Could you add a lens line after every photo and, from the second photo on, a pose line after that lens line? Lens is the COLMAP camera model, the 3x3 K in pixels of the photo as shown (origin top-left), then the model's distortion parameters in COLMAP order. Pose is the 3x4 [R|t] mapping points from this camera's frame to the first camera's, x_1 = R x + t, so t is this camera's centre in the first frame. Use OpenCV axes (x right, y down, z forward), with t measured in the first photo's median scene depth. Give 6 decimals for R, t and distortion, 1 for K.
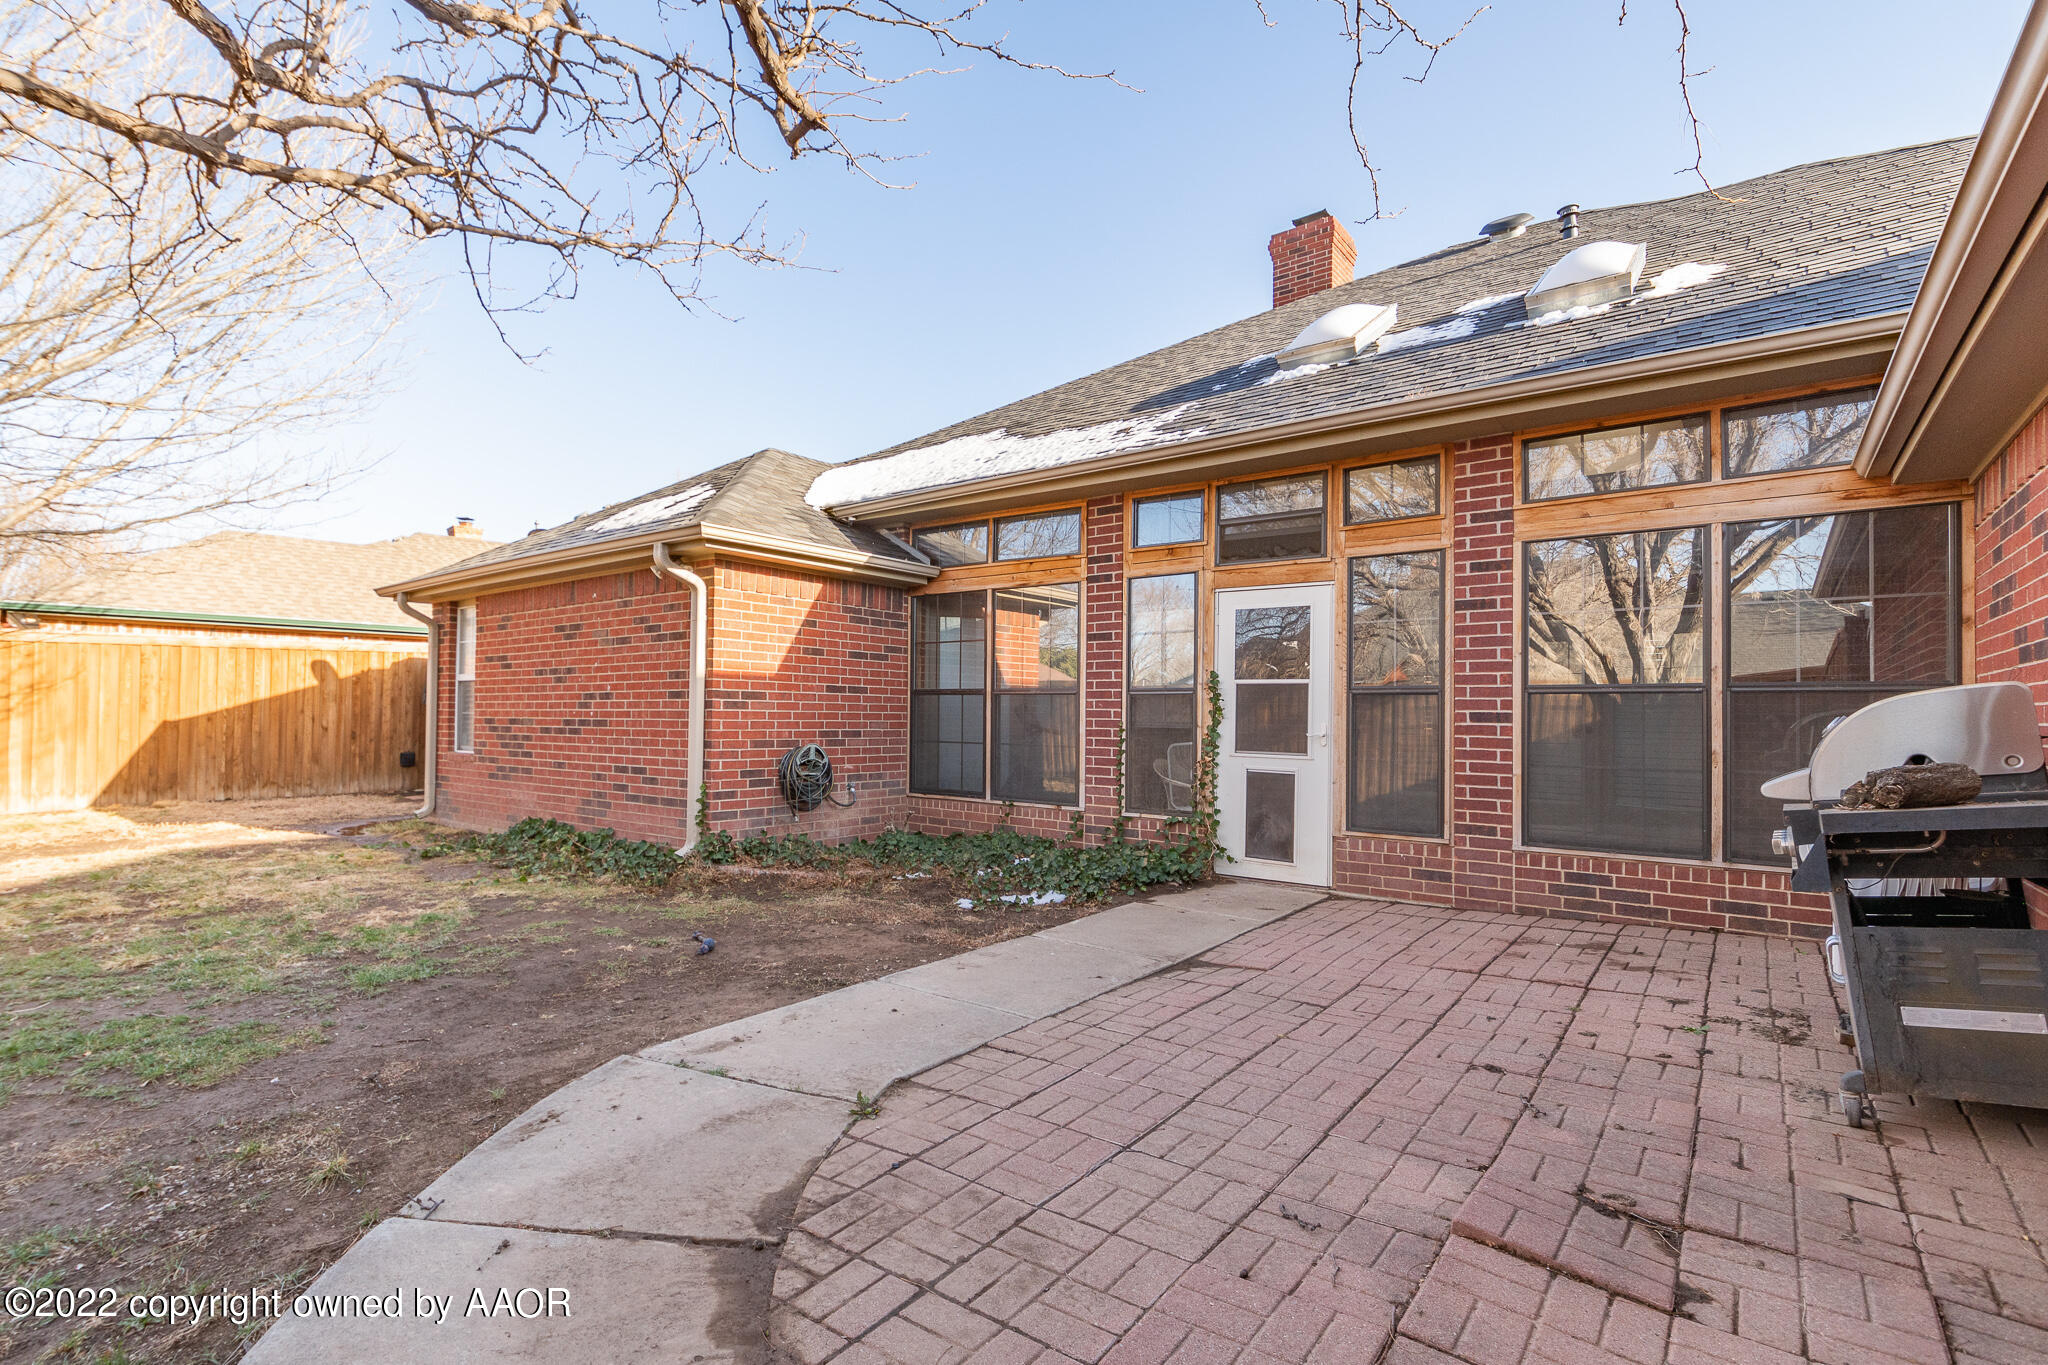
lens RADIAL K [[957.6, 0, 1023.8], [0, 957.6, 683.6], [0, 0, 1]] dist [-0.004016, -0.000688]
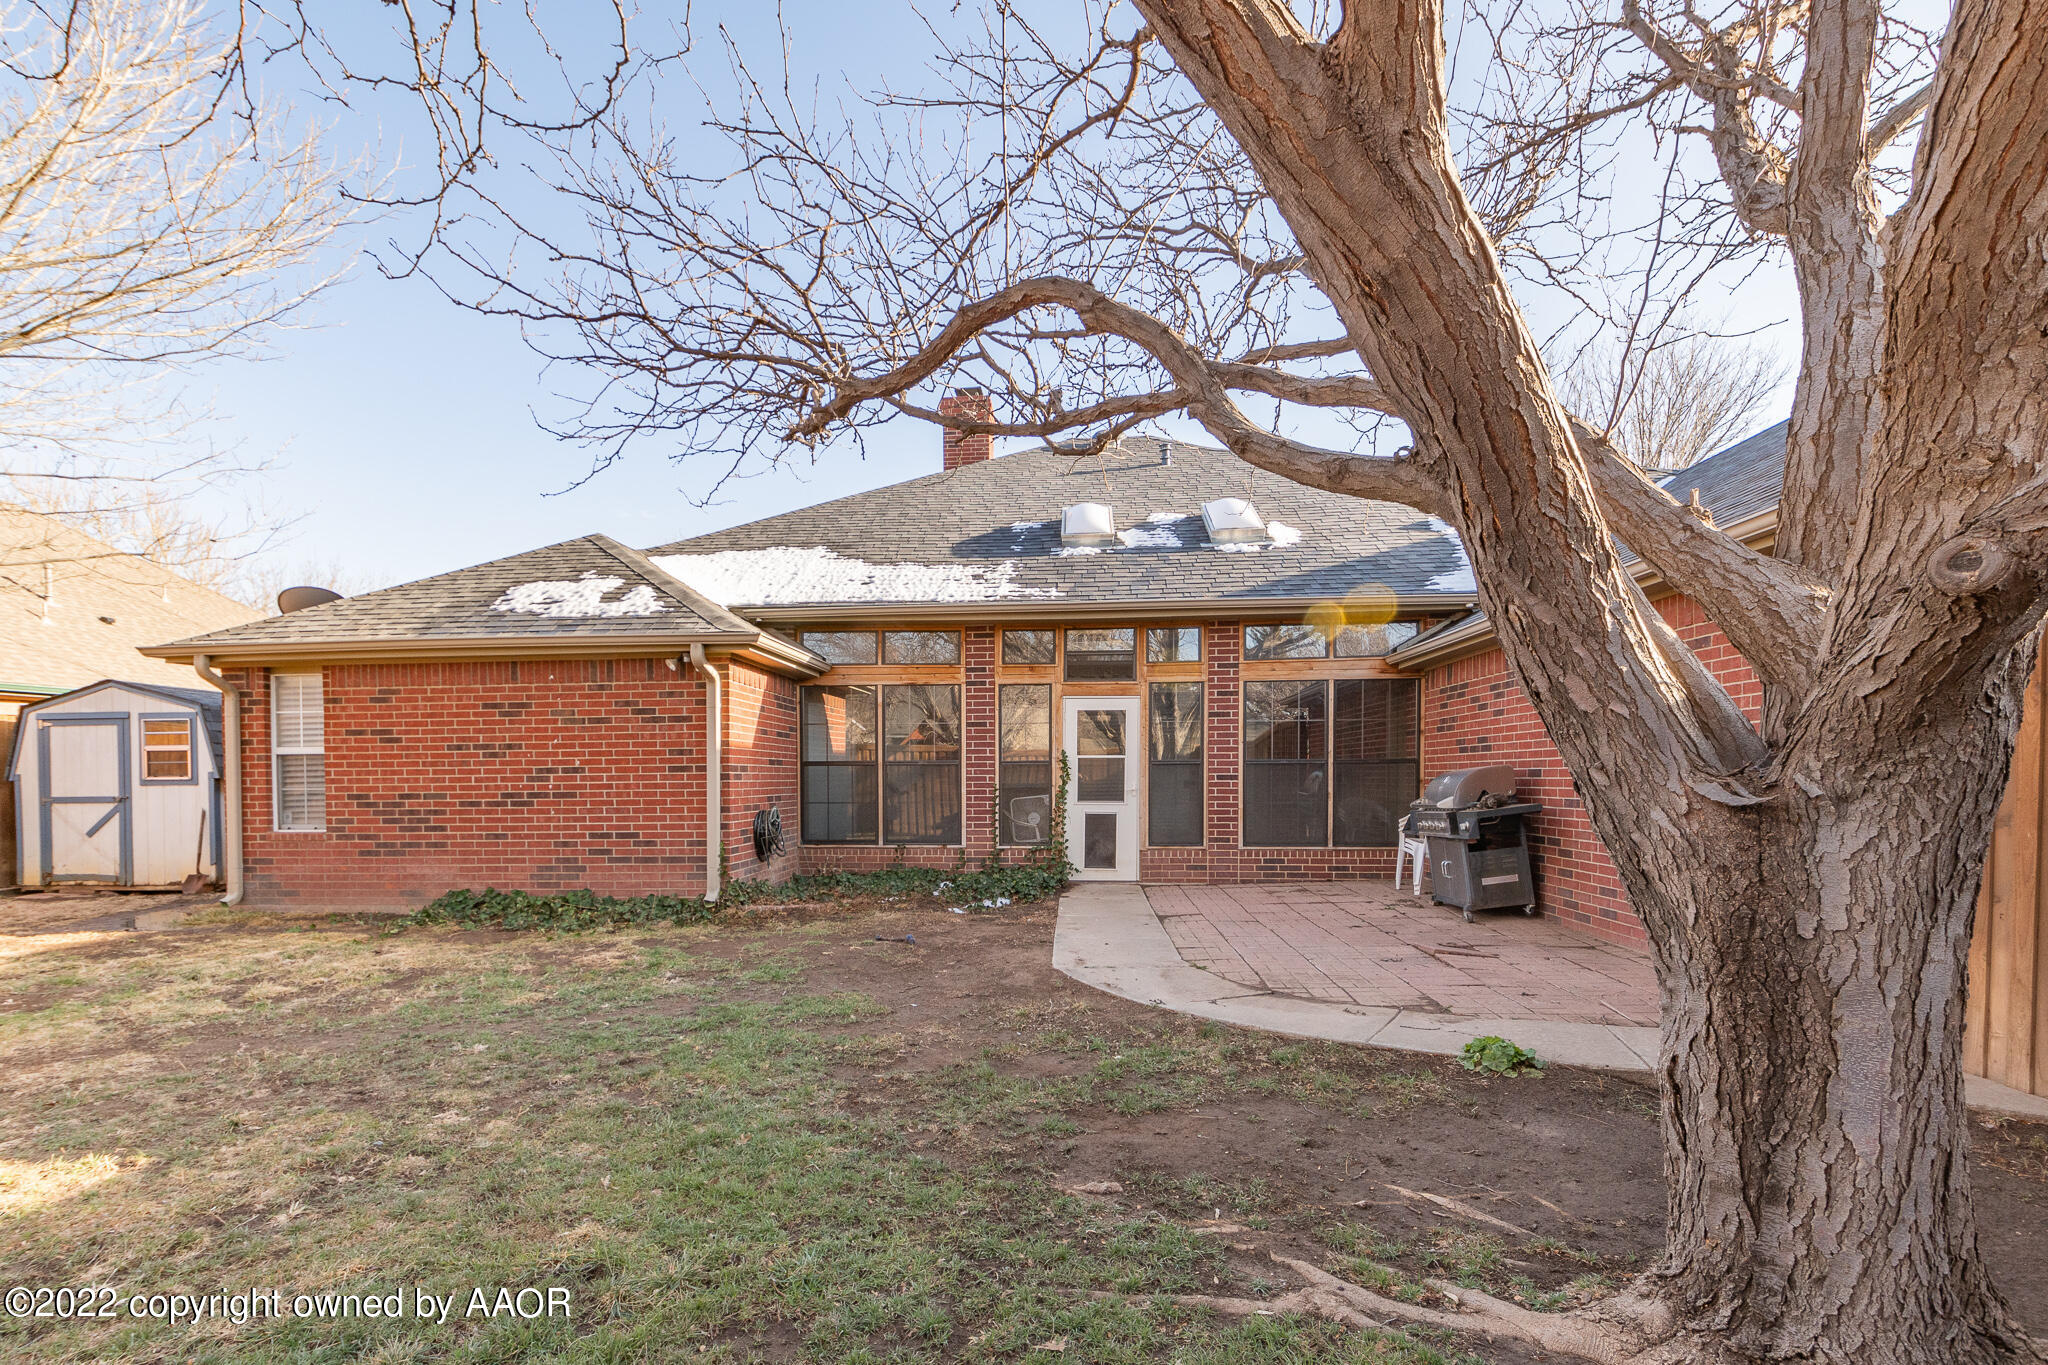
lens RADIAL K [[912.0, 0, 1058.8], [0, 912.0, 770.4], [0, 0, 1]] dist [0.014038, -0.000056]
pose [[0.822356, -0.012489, 0.568837, -0.646589], [-0.004647, 0.999578, 0.028665, -0.021972], [-0.568955, -0.026216, 0.821951, -0.201885]]
